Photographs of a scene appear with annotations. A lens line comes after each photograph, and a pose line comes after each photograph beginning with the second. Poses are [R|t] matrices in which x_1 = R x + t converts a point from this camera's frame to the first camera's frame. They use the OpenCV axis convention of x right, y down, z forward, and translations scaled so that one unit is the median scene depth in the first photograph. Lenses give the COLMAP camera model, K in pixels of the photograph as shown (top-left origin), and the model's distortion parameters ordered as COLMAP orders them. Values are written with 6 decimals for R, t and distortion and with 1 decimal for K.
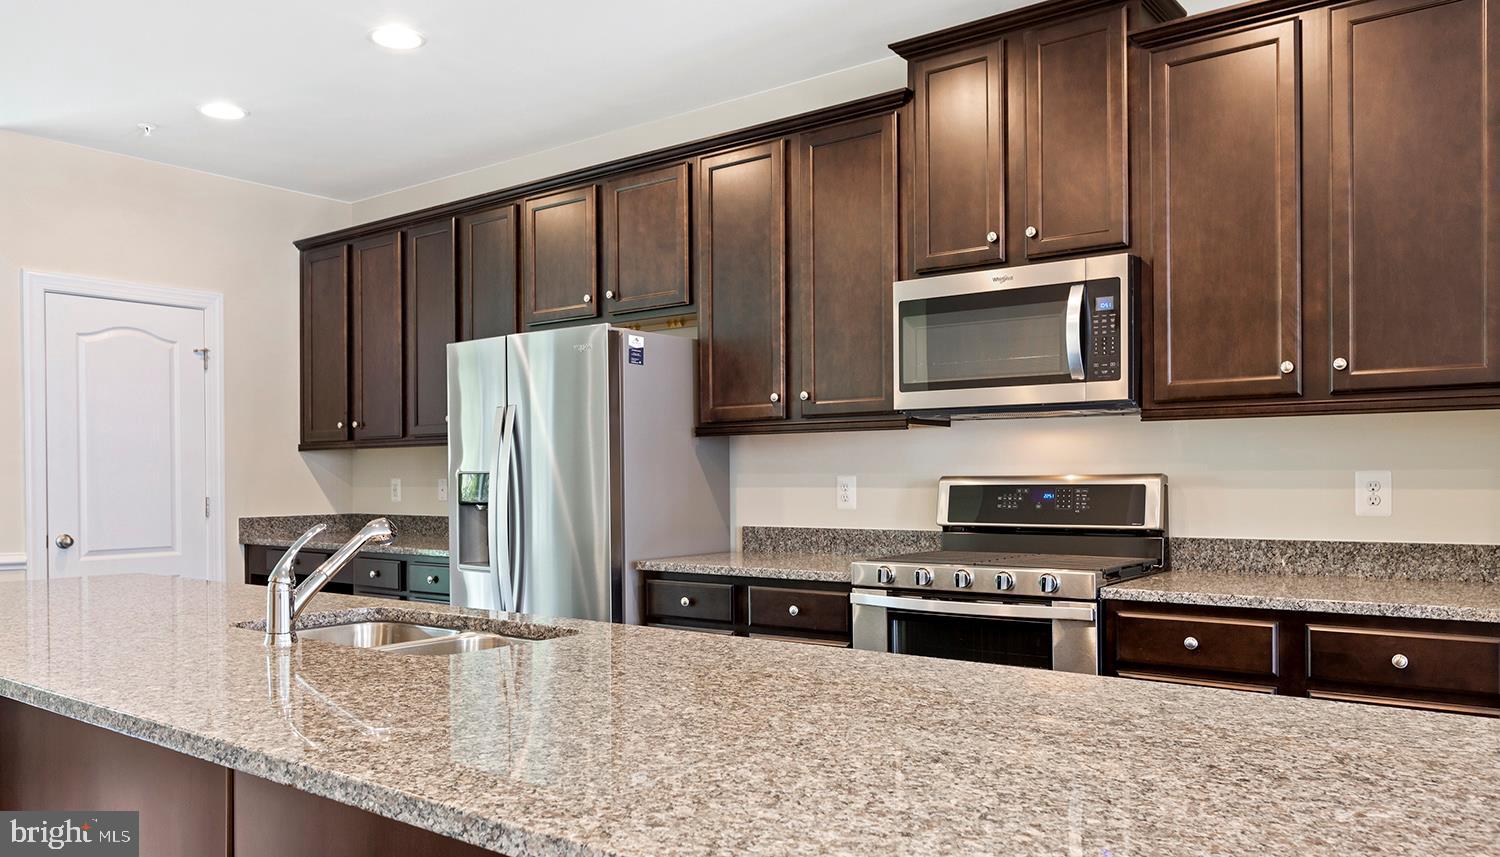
lens RADIAL K [[1103.2, 0, 752.3], [0, 1103.2, 479.7], [0, 0, 1]] dist [0.002274, -0.001989]
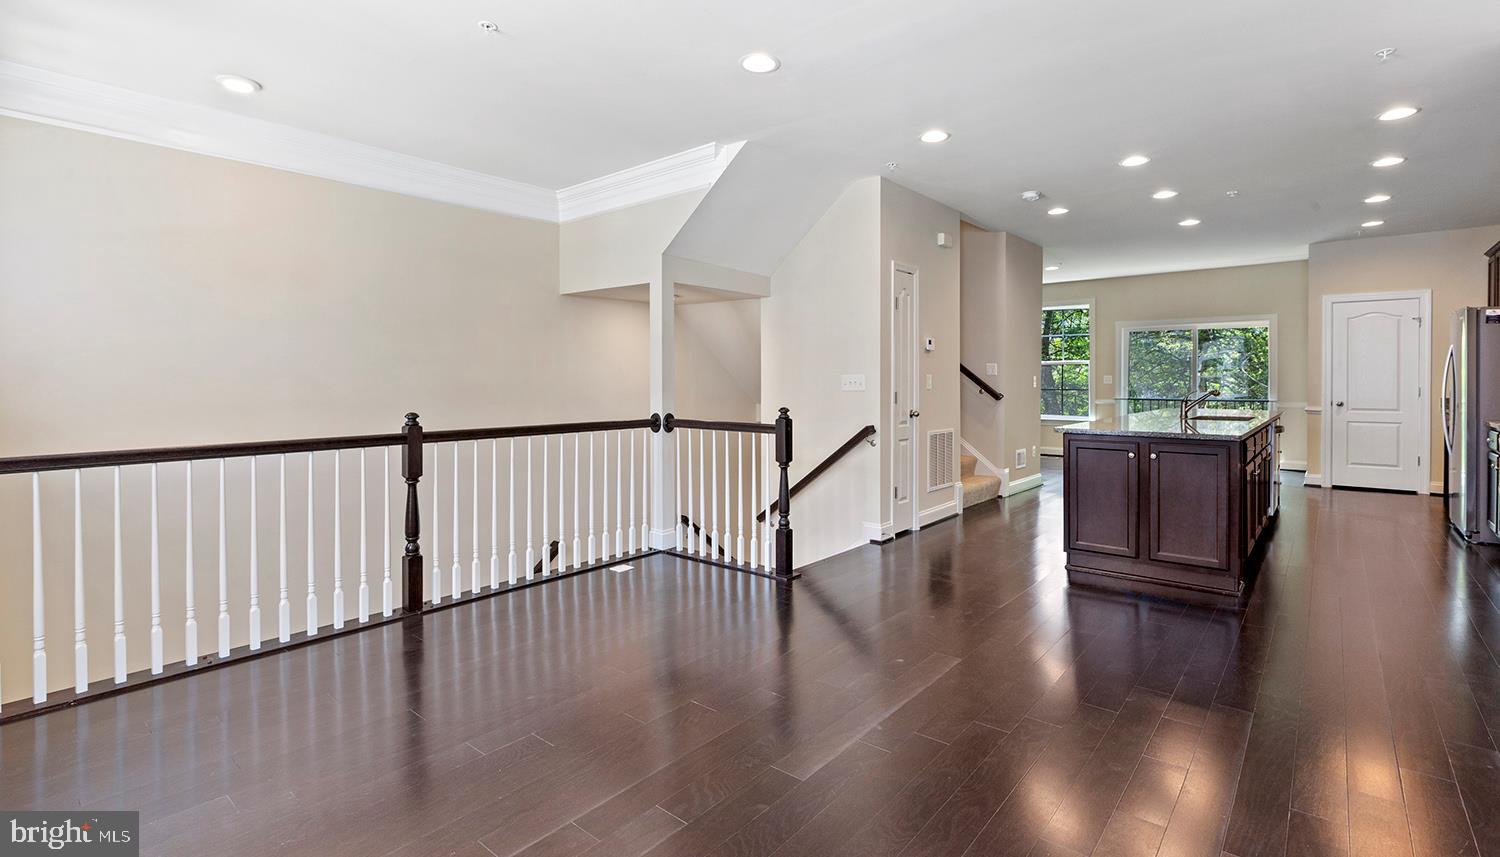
lens RADIAL K [[703.9, 0, 752.9], [0, 703.9, 381.8], [0, 0, 1]] dist [-0.000795, 0.000145]
pose [[-0.037065, 0.011149, -0.999251, 1.539119], [-0.002111, 0.999935, 0.011235, -0.012138], [0.999311, 0.002525, -0.037039, -0.381218]]
